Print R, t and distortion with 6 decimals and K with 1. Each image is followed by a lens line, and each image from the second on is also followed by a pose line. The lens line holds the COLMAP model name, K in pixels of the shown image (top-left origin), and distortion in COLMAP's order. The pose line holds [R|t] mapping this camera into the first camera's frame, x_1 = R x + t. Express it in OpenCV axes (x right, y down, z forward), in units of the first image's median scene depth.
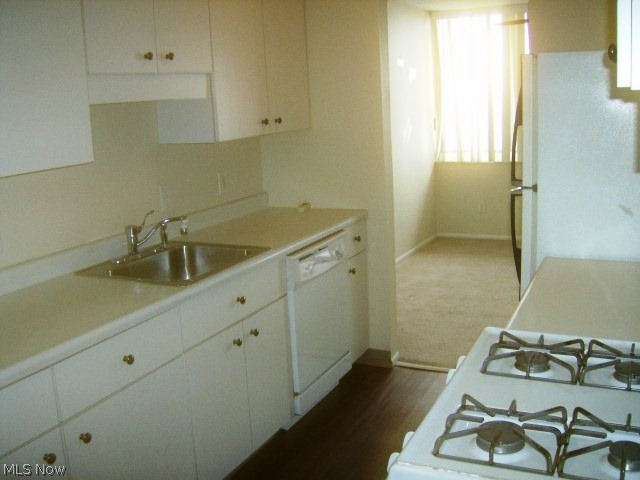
lens RADIAL K [[702.8, 0, 320.0], [0, 702.8, 237.8], [0, 0, 1]] dist [-0.121870, 0.000000]
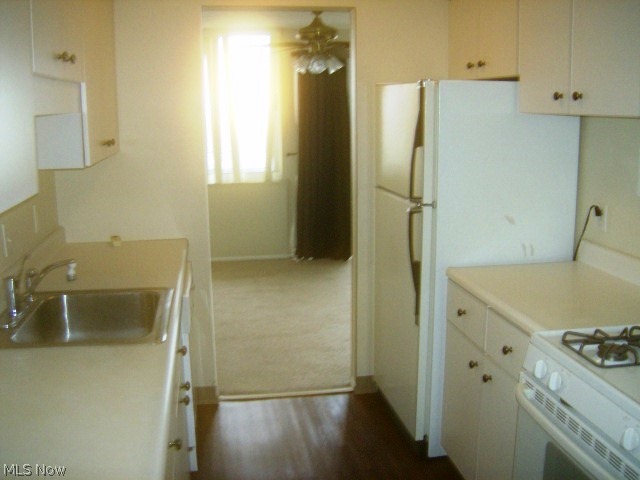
lens RADIAL K [[702.8, 0, 319.9], [0, 702.8, 241.4], [0, 0, 1]] dist [-0.121870, 0.000000]
pose [[0.821179, -0.069235, 0.566455, -0.449210], [0.085601, 0.996327, -0.002319, -0.027036], [-0.564214, 0.050393, 0.824089, 0.201928]]
